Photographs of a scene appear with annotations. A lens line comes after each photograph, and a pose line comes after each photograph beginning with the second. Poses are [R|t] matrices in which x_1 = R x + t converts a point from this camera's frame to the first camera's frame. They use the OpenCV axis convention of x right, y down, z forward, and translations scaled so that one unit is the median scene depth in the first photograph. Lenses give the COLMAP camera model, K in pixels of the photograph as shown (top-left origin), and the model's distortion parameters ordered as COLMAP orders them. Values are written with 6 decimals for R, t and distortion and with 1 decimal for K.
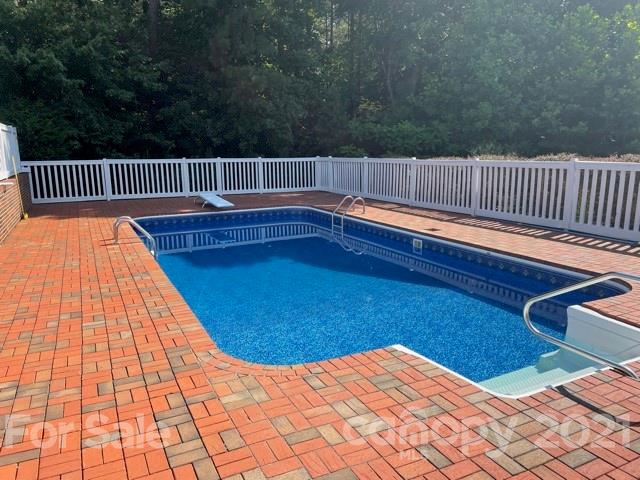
lens RADIAL K [[479.1, 0, 322.8], [0, 479.1, 242.3], [0, 0, 1]] dist [-0.001717, -0.010481]
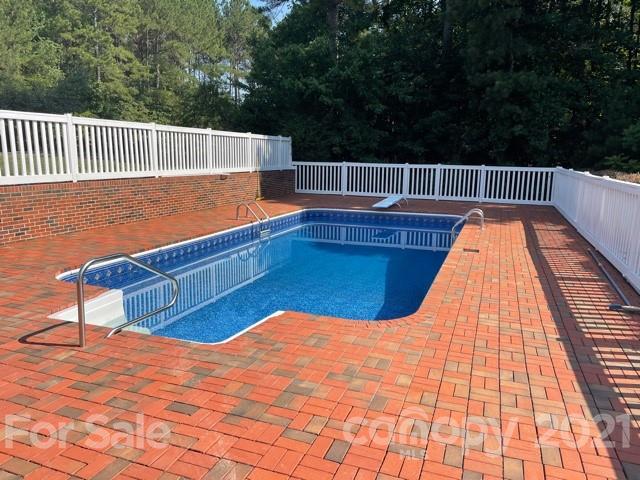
lens RADIAL K [[479.1, 0, 324.1], [0, 479.1, 240.6], [0, 0, 1]] dist [-0.001717, -0.010481]
pose [[0.681370, 0.146689, -0.717090, 0.437656], [-0.159546, 0.985919, 0.050083, -0.028018], [0.714339, 0.080284, 0.695179, 0.122714]]
